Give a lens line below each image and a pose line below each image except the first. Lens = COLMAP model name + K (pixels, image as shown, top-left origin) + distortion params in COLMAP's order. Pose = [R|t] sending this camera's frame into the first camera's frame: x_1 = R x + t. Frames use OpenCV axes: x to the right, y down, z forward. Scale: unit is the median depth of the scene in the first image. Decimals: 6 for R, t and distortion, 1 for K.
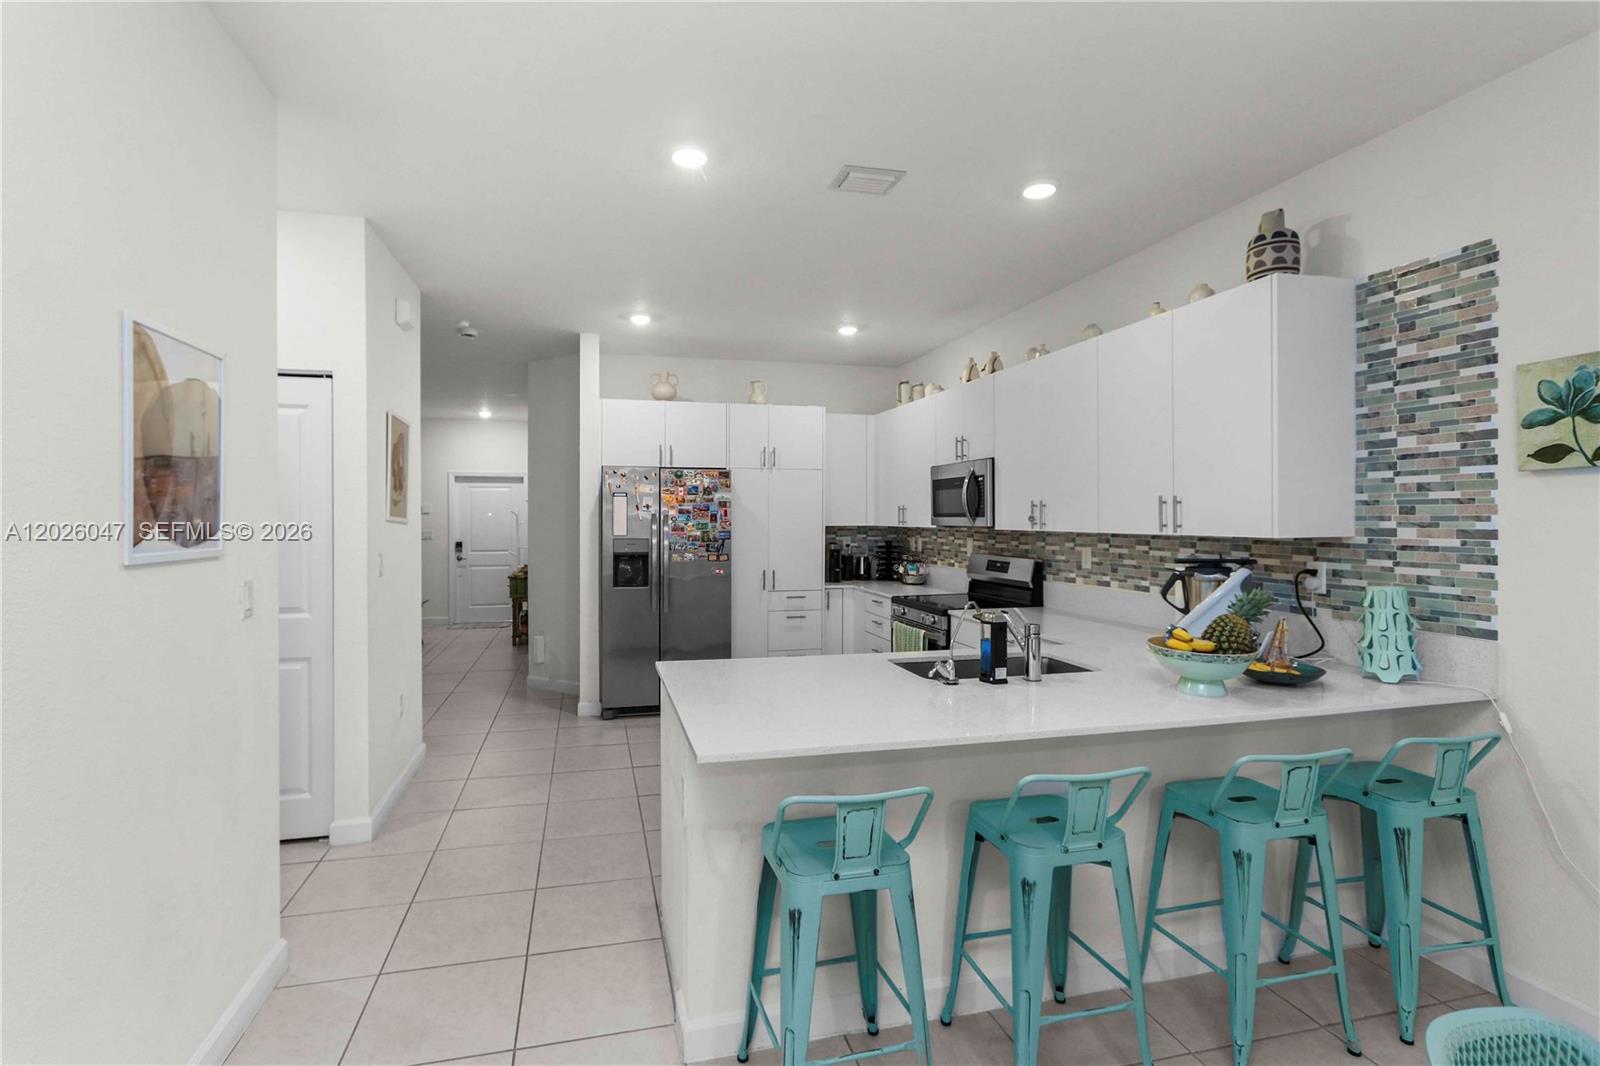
lens RADIAL K [[749.8, 0, 782.4], [0, 749.8, 527.1], [0, 0, 1]] dist [0.003441, 0.000050]
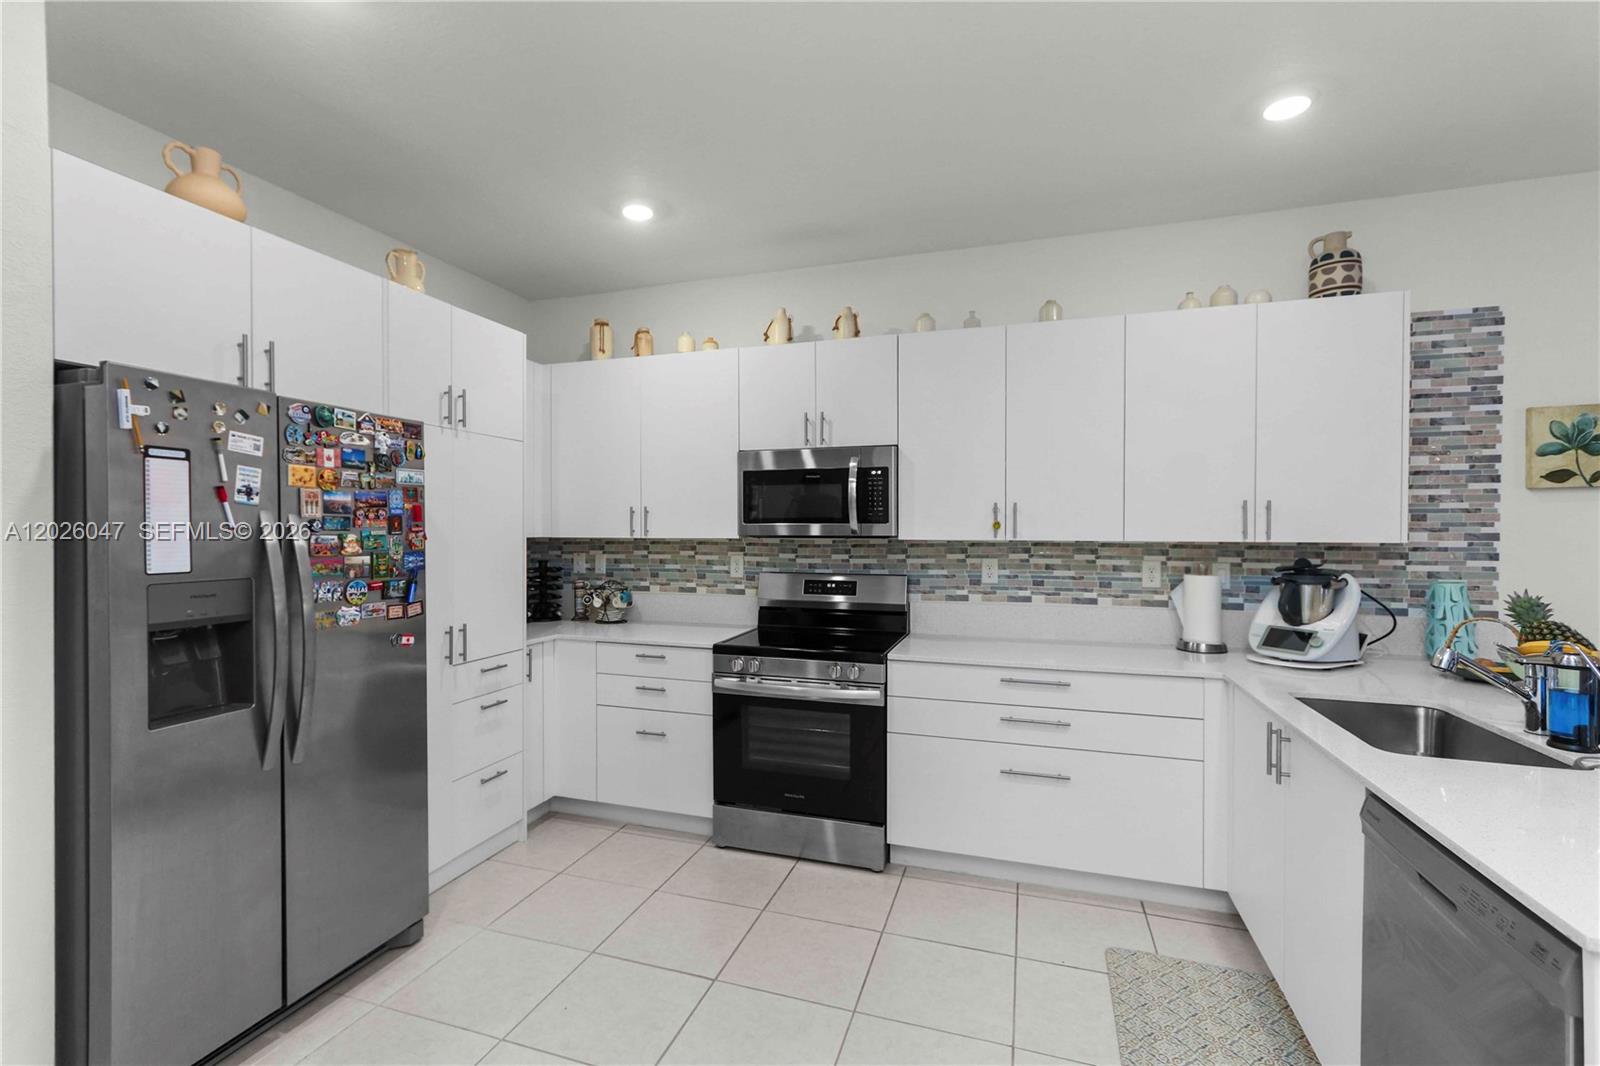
lens RADIAL K [[721.4, 0, 800.0], [0, 721.4, 533.0], [0, 0, 1]] dist [0.001758, 0.000636]
pose [[0.554259, -0.007082, 0.832314, -0.606281], [0.010481, 0.999944, 0.001529, -0.009151], [-0.832278, 0.007876, 0.554302, 1.064823]]
